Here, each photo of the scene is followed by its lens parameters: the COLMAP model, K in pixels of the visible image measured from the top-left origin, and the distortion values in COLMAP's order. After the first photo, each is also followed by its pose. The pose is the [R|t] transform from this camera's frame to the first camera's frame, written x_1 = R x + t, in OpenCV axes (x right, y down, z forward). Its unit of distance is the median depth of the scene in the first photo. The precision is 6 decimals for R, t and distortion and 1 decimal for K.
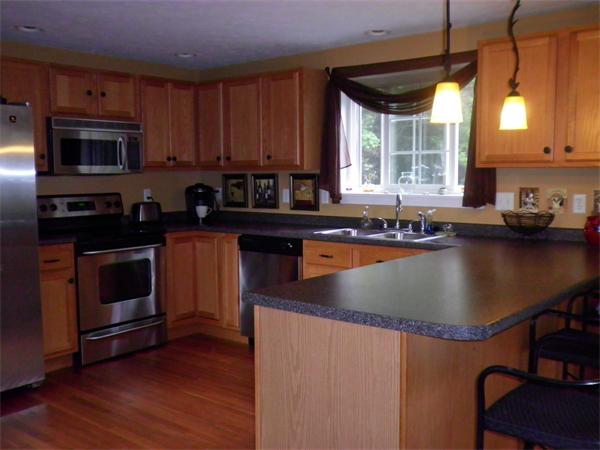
lens RADIAL K [[633.6, 0, 303.2], [0, 633.6, 227.0], [0, 0, 1]] dist [0.028703, 0.000000]
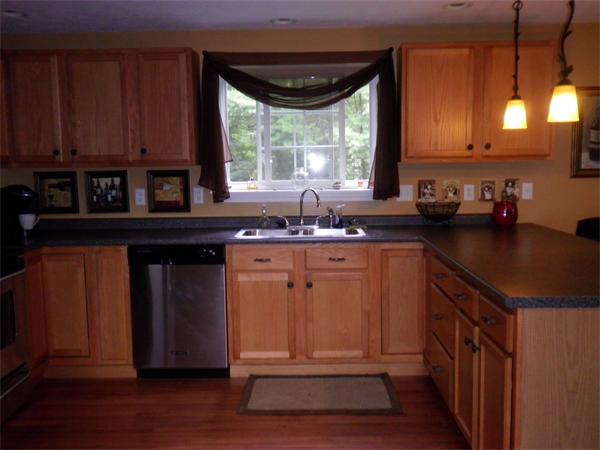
lens RADIAL K [[633.6, 0, 300.9], [0, 633.6, 224.9], [0, 0, 1]] dist [0.028703, 0.000000]
pose [[0.776133, -0.066155, 0.627089, -0.456221], [0.063994, 0.997611, 0.026039, -0.022830], [-0.627314, 0.019921, 0.778512, 0.233240]]
